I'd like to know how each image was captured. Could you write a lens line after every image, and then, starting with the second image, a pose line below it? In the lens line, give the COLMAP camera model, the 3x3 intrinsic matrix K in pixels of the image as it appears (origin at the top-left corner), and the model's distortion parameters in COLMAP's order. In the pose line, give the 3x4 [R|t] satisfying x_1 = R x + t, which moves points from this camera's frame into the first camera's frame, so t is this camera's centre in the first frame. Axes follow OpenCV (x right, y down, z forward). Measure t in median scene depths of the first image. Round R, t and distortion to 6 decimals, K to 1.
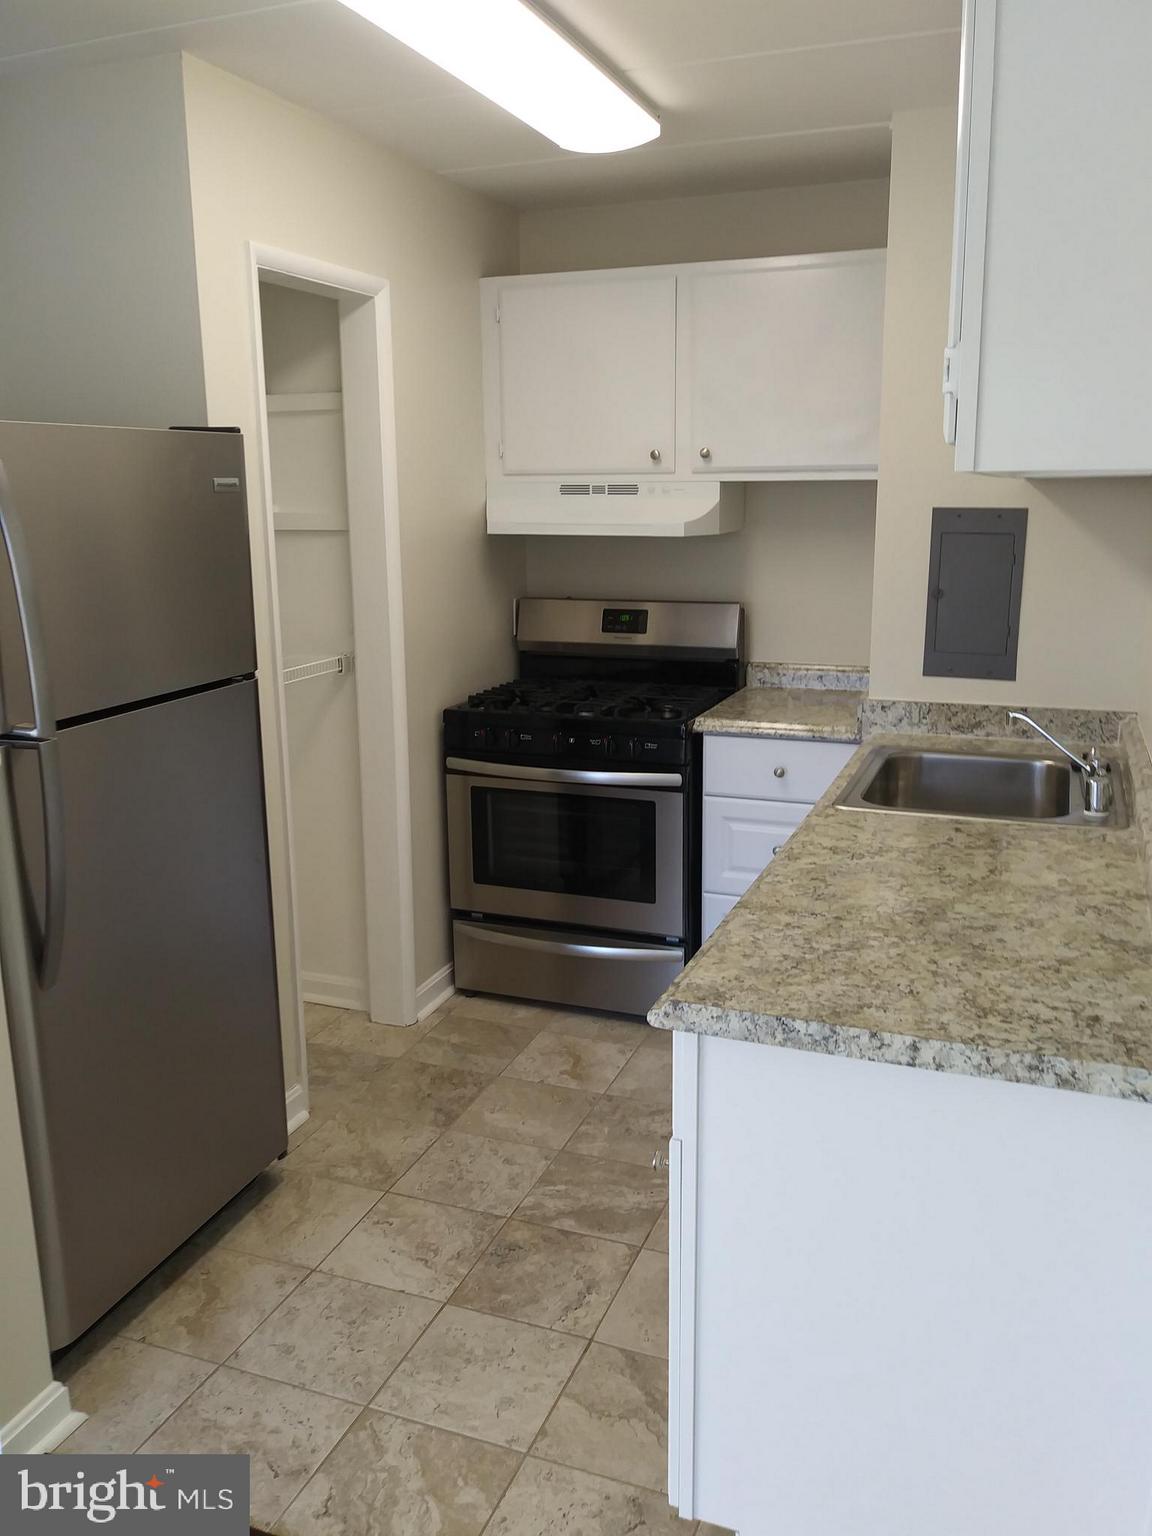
lens RADIAL K [[1246.7, 0, 579.1], [0, 1246.7, 762.4], [0, 0, 1]] dist [0.013038, -0.012981]
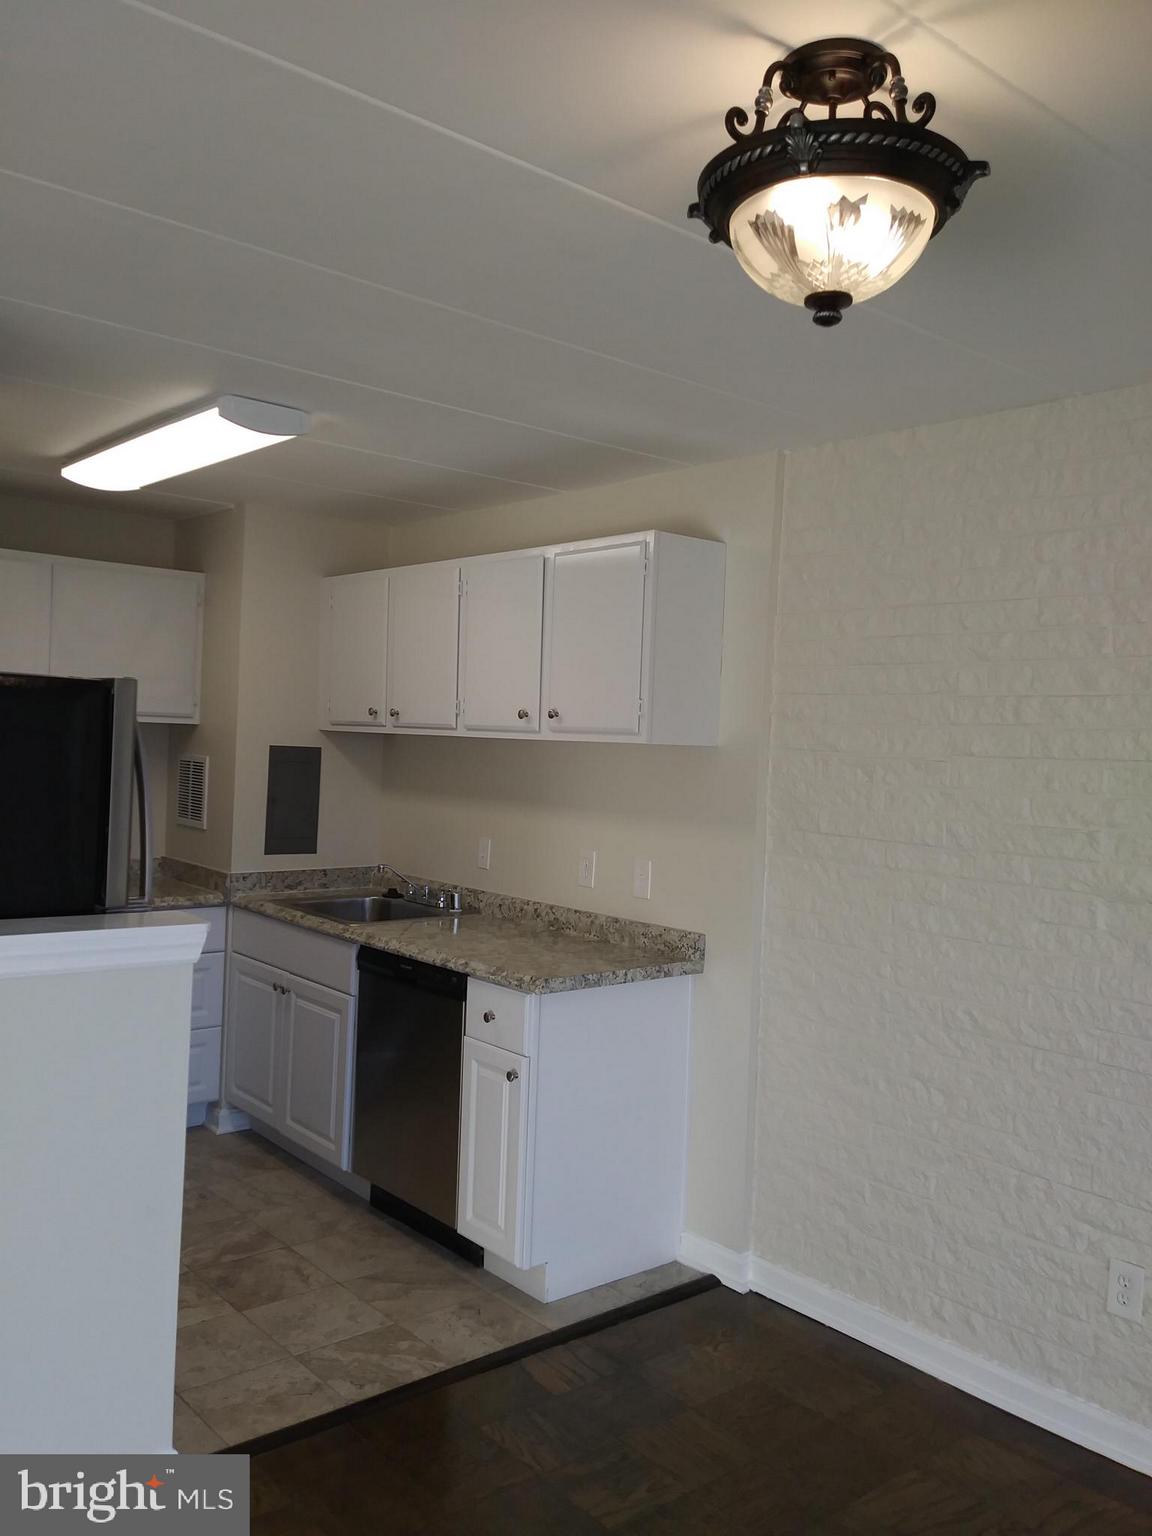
lens RADIAL K [[1246.7, 0, 579.1], [0, 1246.7, 762.4], [0, 0, 1]] dist [0.013038, -0.012981]
pose [[0.472612, 0.008635, 0.881228, -0.933906], [0.148701, 0.984833, -0.089400, 0.013132], [-0.868634, 0.173291, 0.464160, -0.055134]]
